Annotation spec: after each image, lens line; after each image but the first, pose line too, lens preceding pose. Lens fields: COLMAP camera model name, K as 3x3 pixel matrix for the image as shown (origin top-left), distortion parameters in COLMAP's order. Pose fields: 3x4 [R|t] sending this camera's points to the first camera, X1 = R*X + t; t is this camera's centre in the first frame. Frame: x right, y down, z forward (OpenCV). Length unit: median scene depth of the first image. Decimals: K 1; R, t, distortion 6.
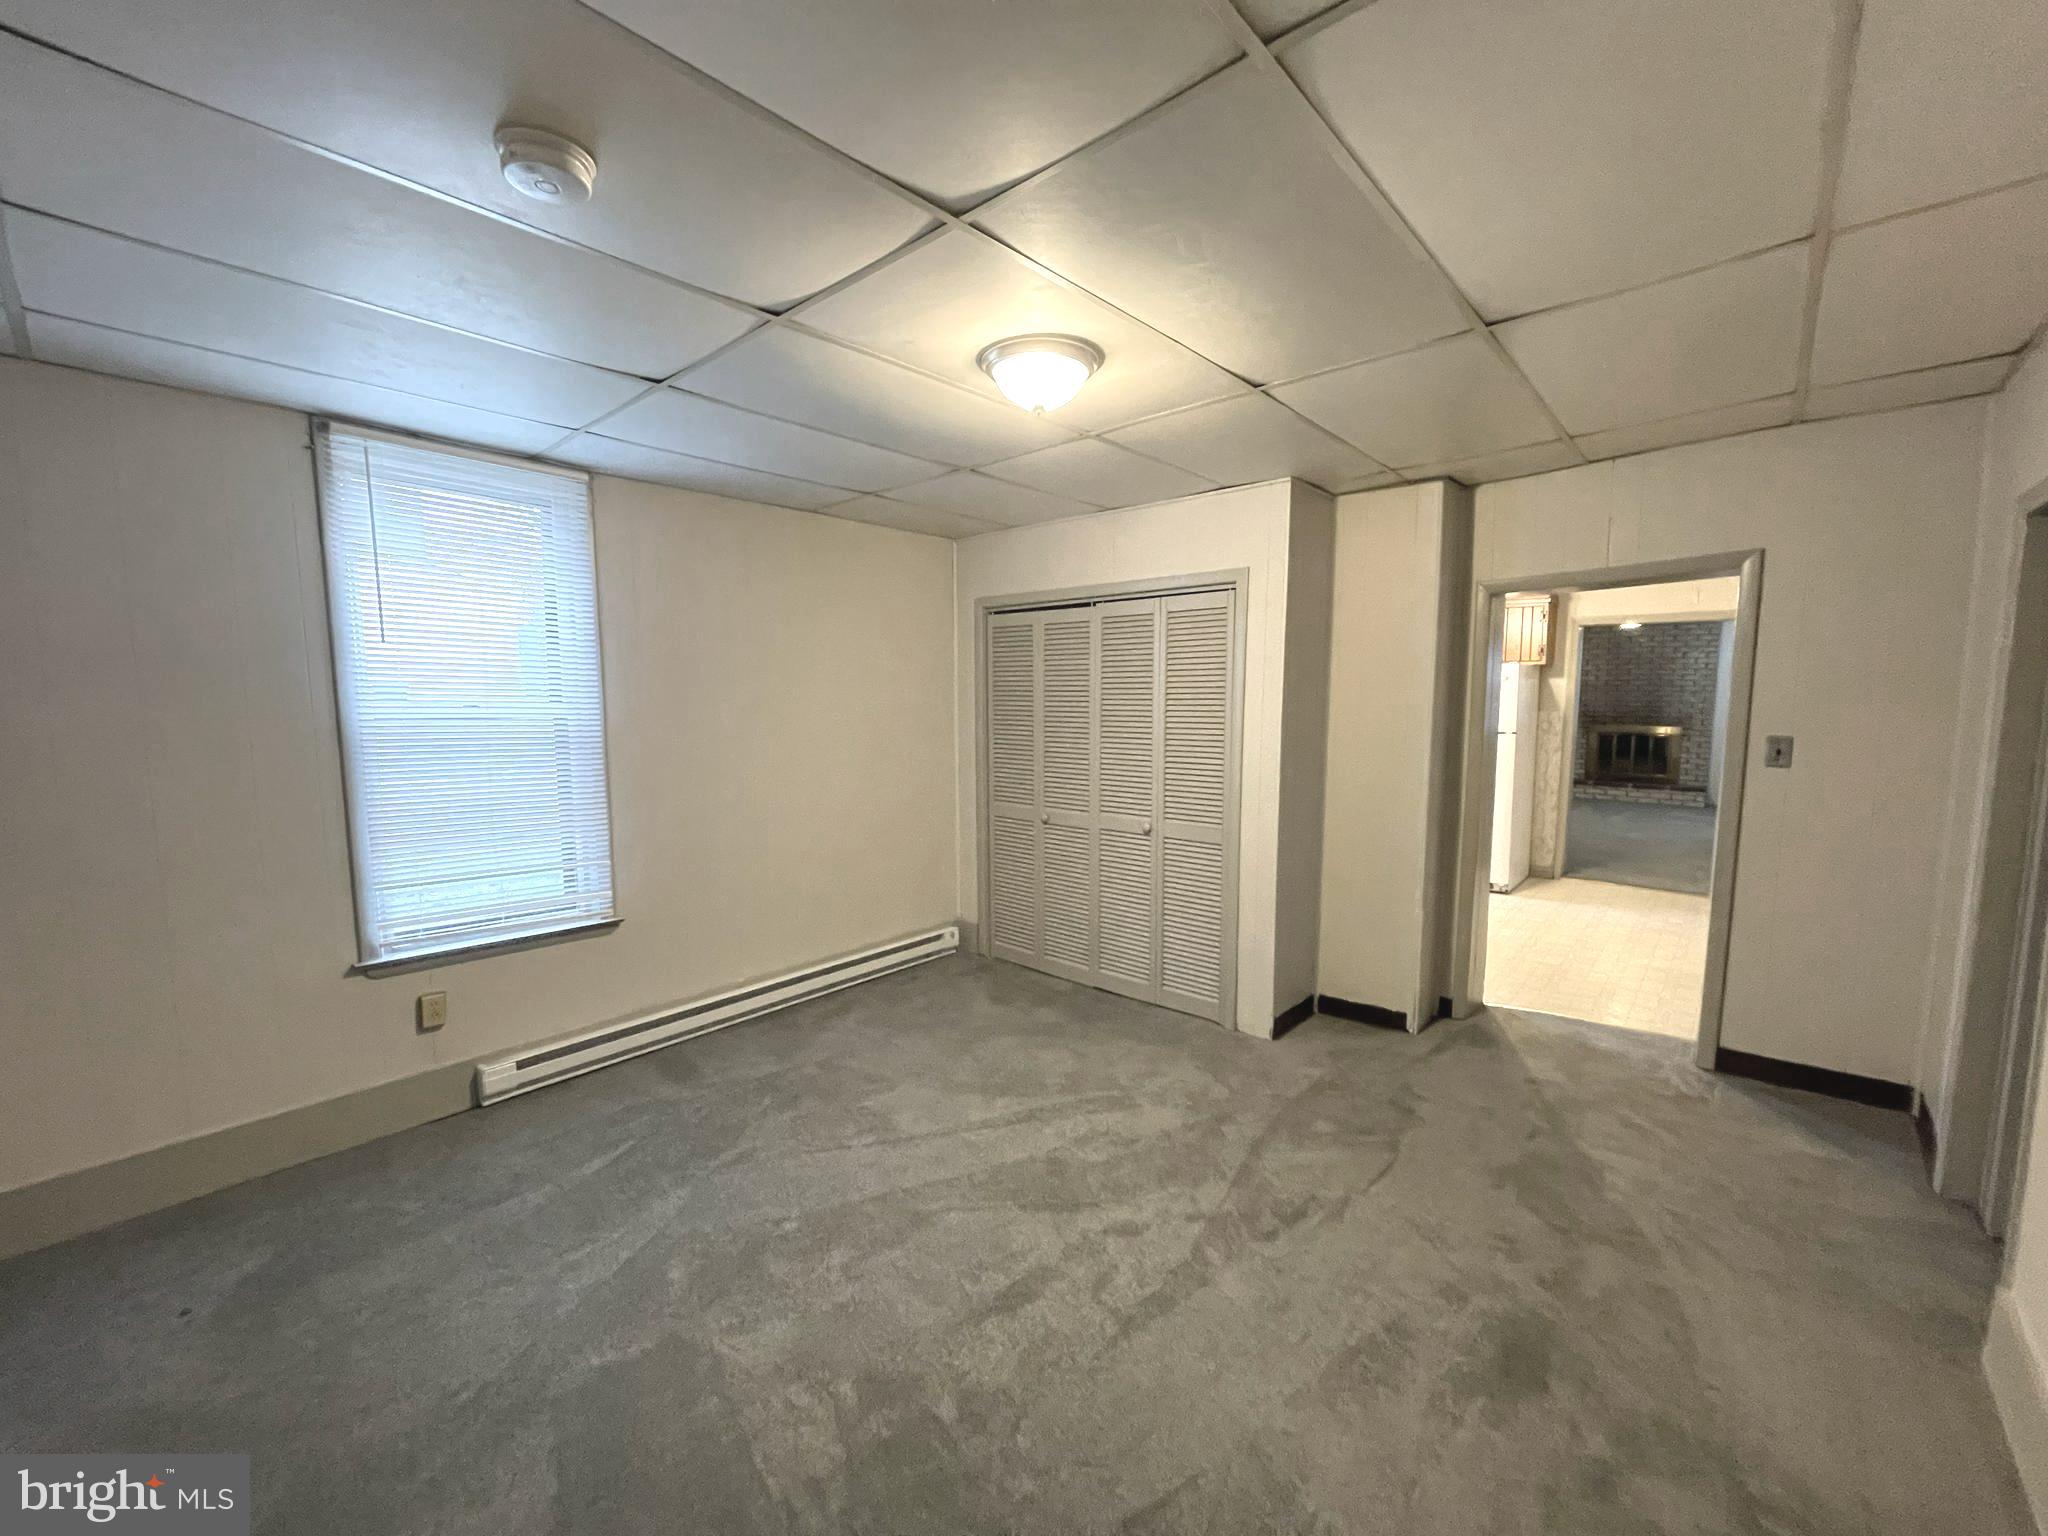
lens RADIAL K [[824.6, 0, 1014.2], [0, 824.6, 769.2], [0, 0, 1]] dist [-0.007552, 0.002325]
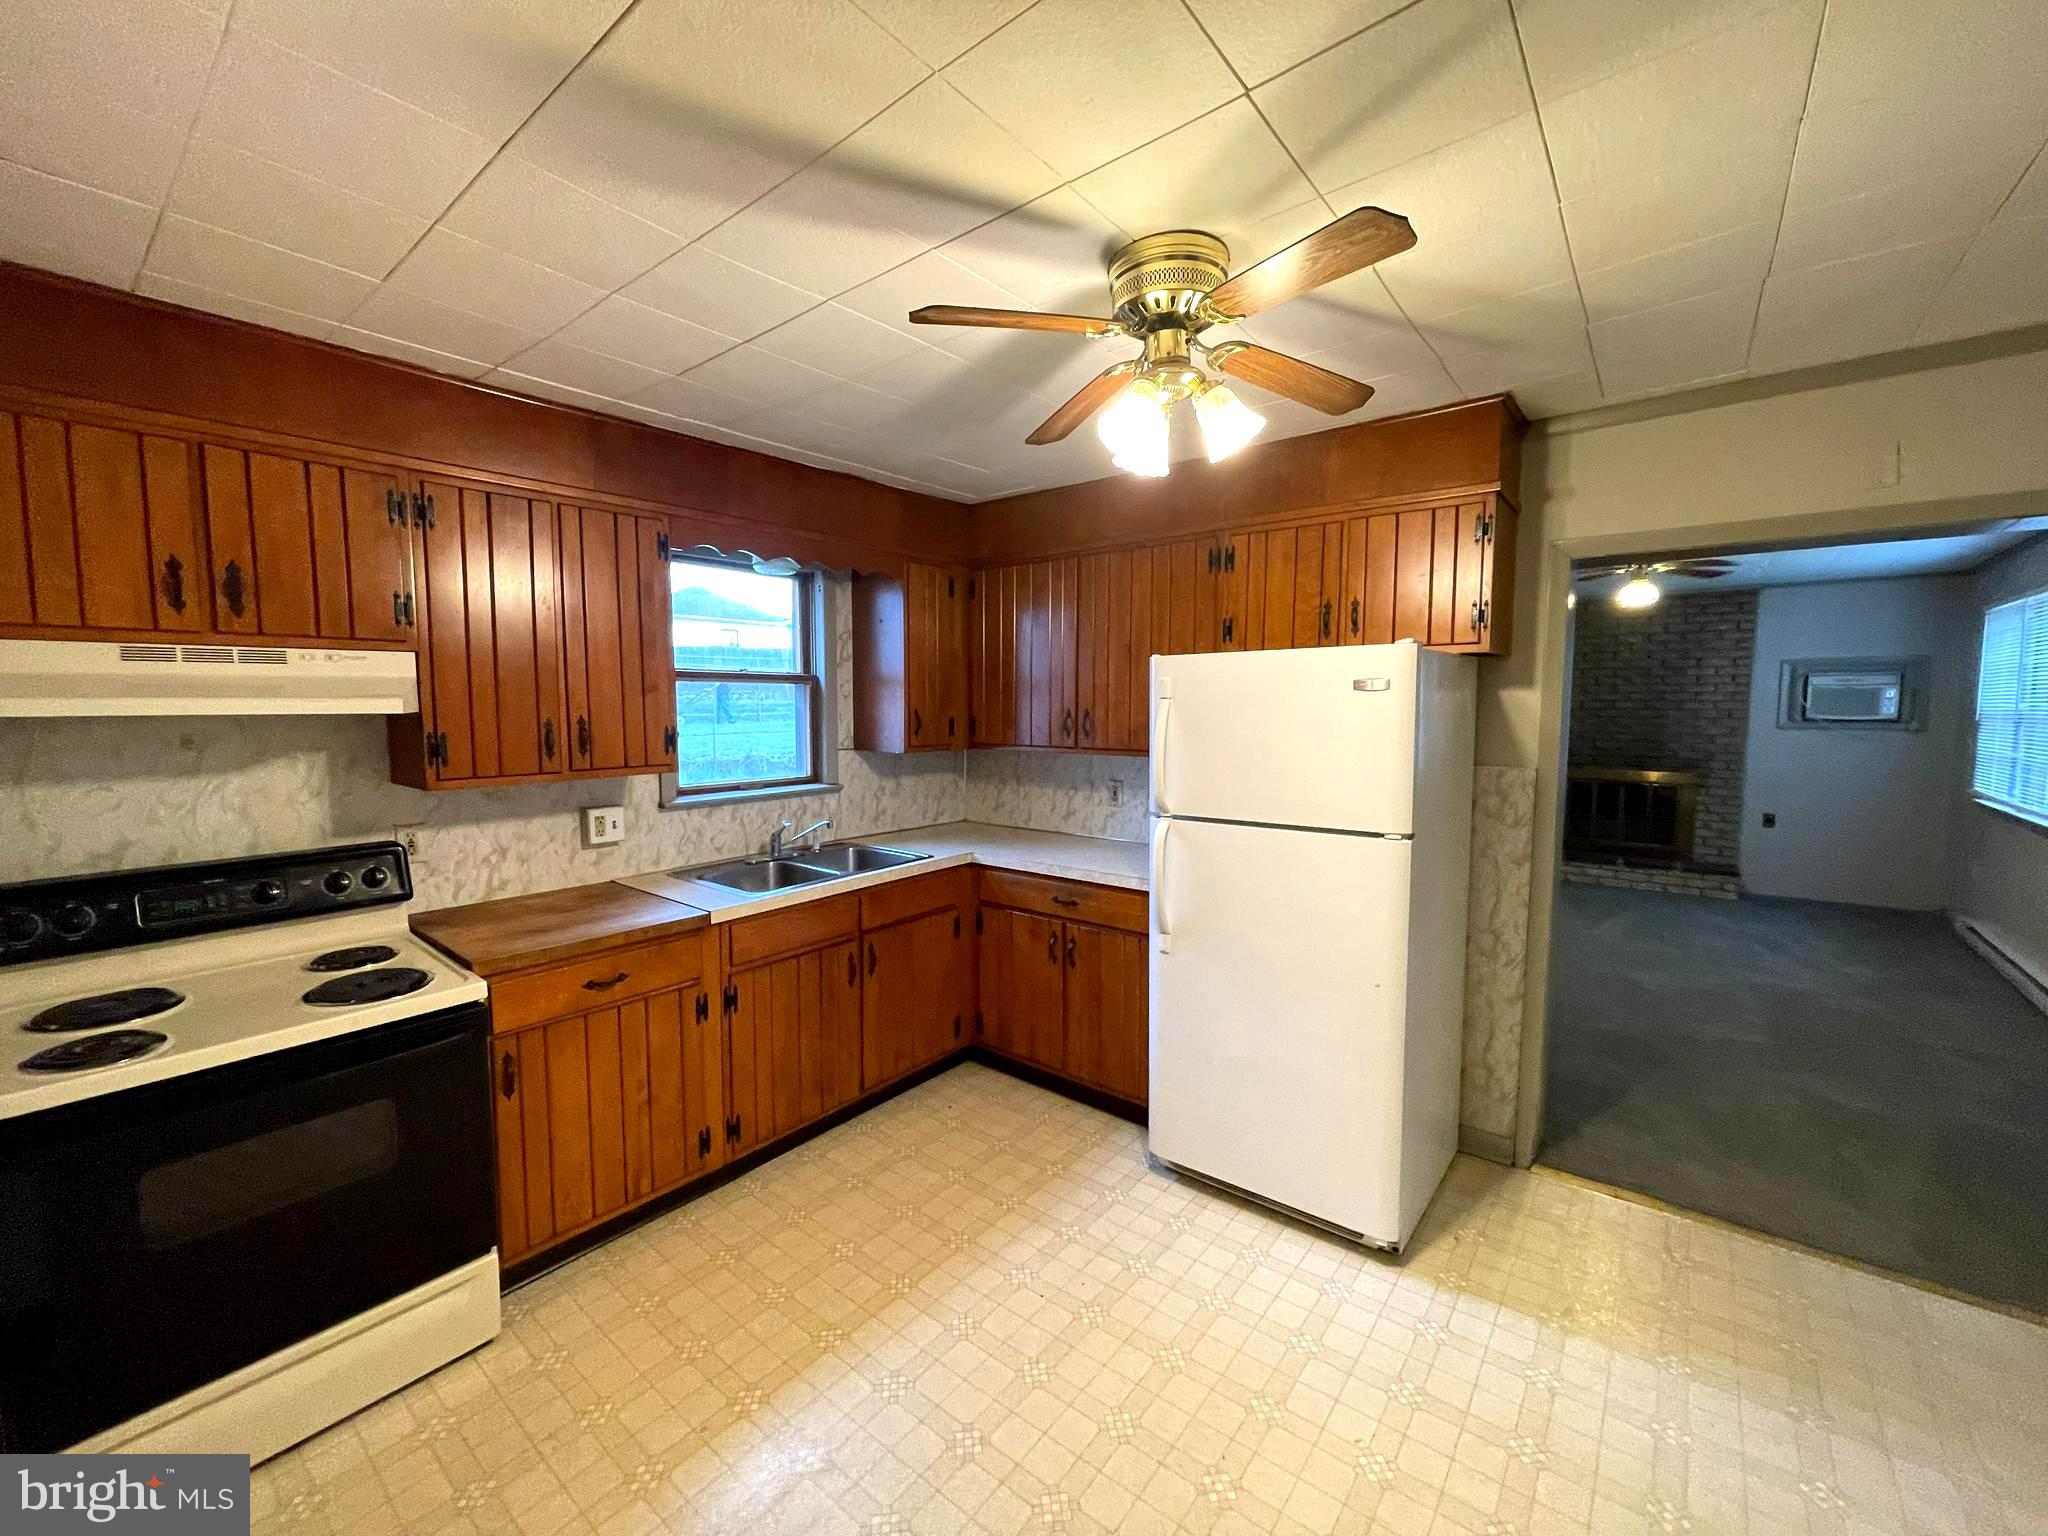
lens RADIAL K [[824.6, 0, 1019.4], [0, 824.6, 770.7], [0, 0, 1]] dist [-0.007552, 0.002325]
pose [[0.998738, 0.000294, 0.050233, 0.380757], [0.000929, 0.999704, -0.024320, -0.058471], [-0.050225, 0.024336, 0.998441, 0.587832]]
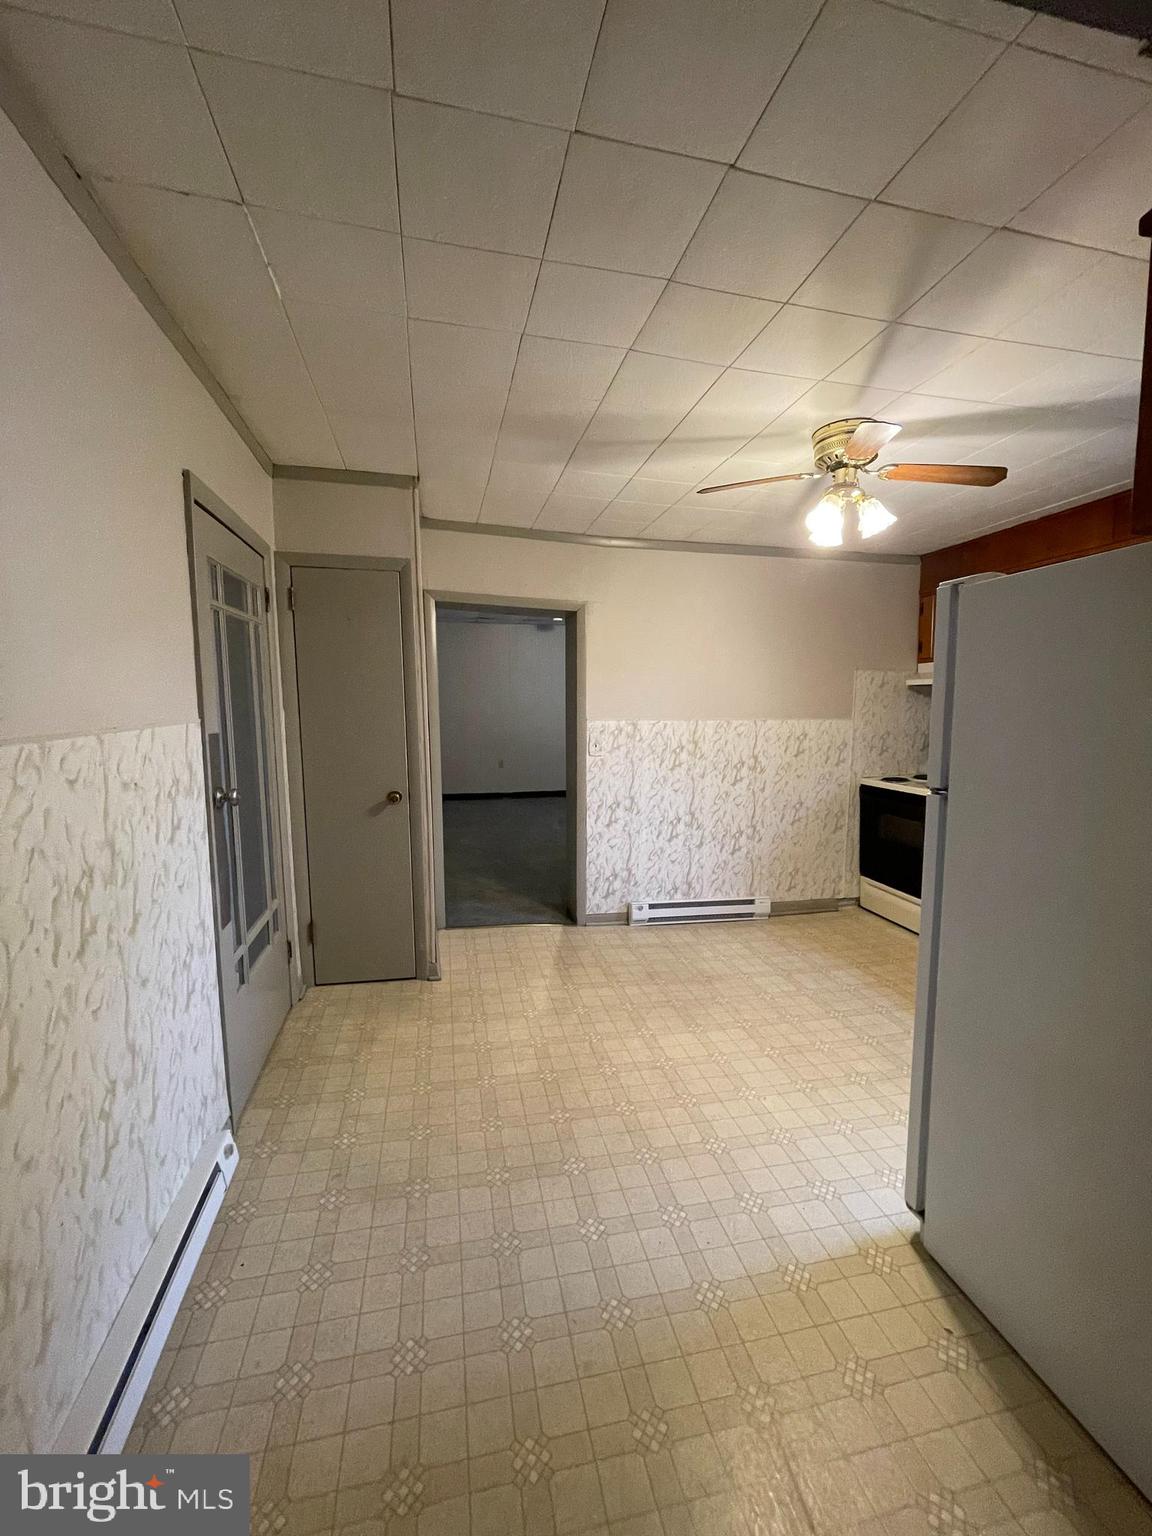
lens RADIAL K [[618.5, 0, 570.4], [0, 618.5, 763.4], [0, 0, 1]] dist [-0.007552, 0.002325]
pose [[-0.589296, 0.090126, -0.802875, 0.825230], [-0.080646, 0.982233, 0.169452, -0.080025], [0.803882, 0.164606, -0.571557, 0.931533]]
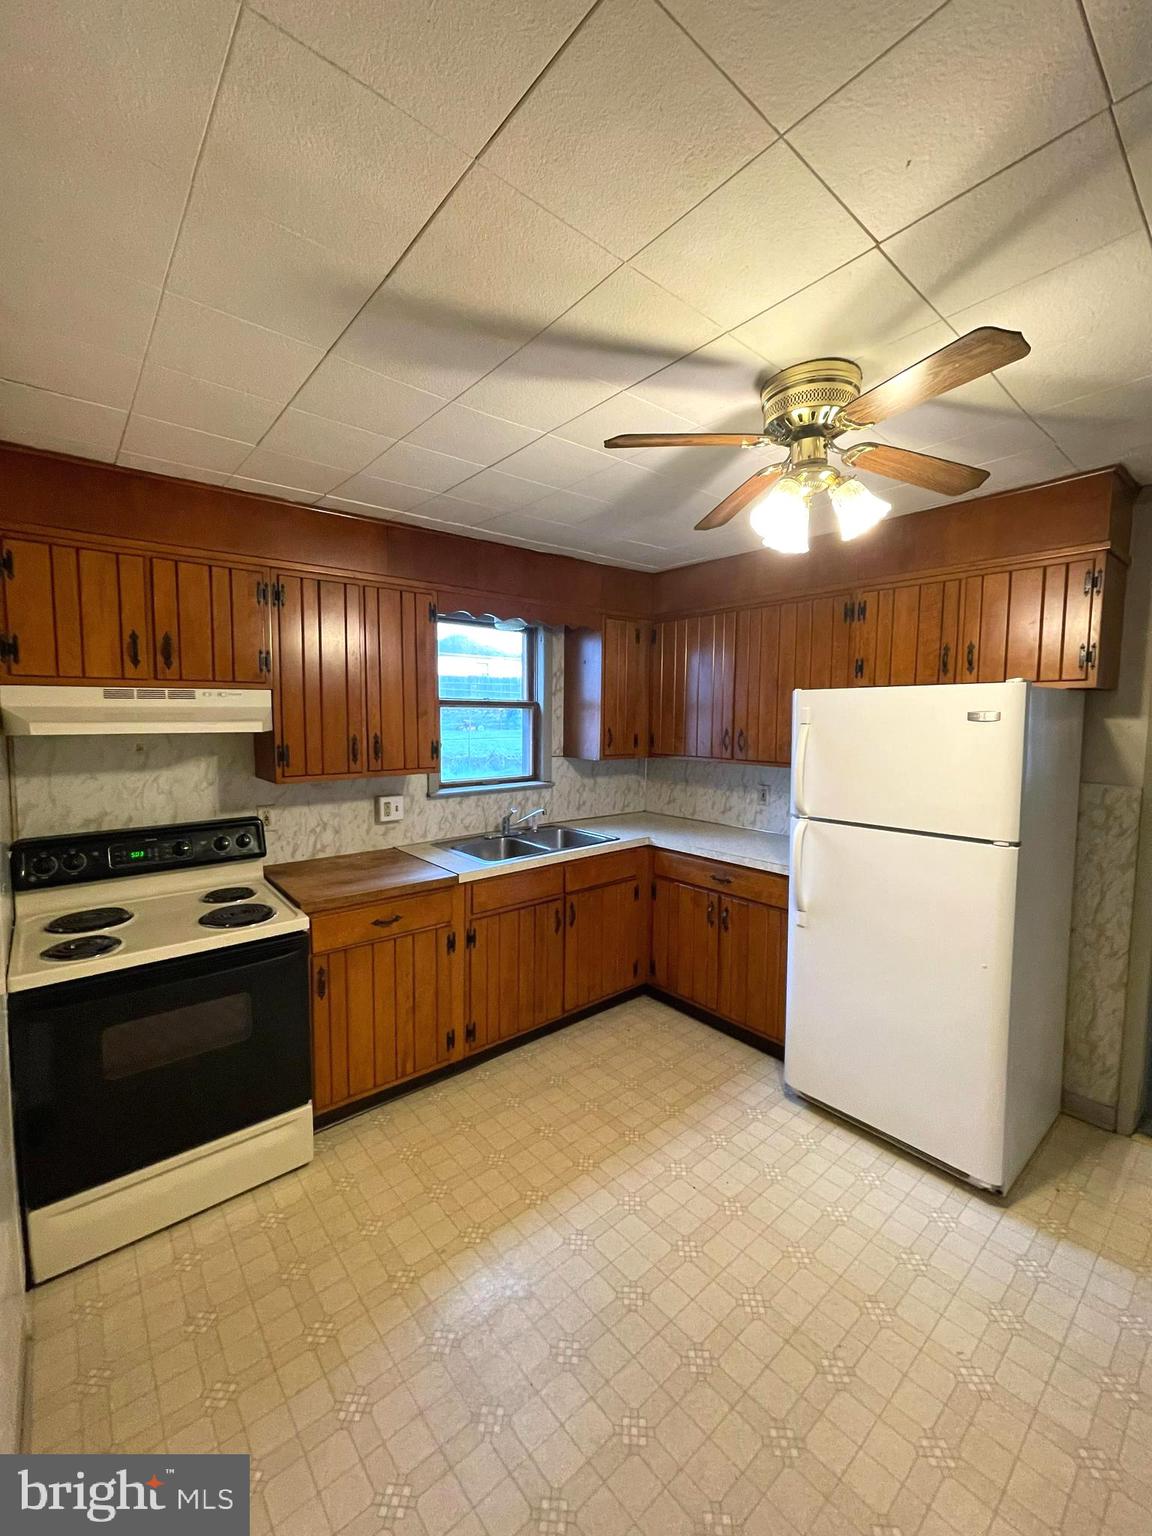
lens RADIAL K [[618.5, 0, 574.7], [0, 618.5, 761.1], [0, 0, 1]] dist [-0.007552, 0.002325]
pose [[0.990533, 0.020412, -0.135746, 0.384070], [-0.024928, 0.999188, -0.031650, -0.064999], [0.134990, 0.034734, 0.990238, 0.590280]]
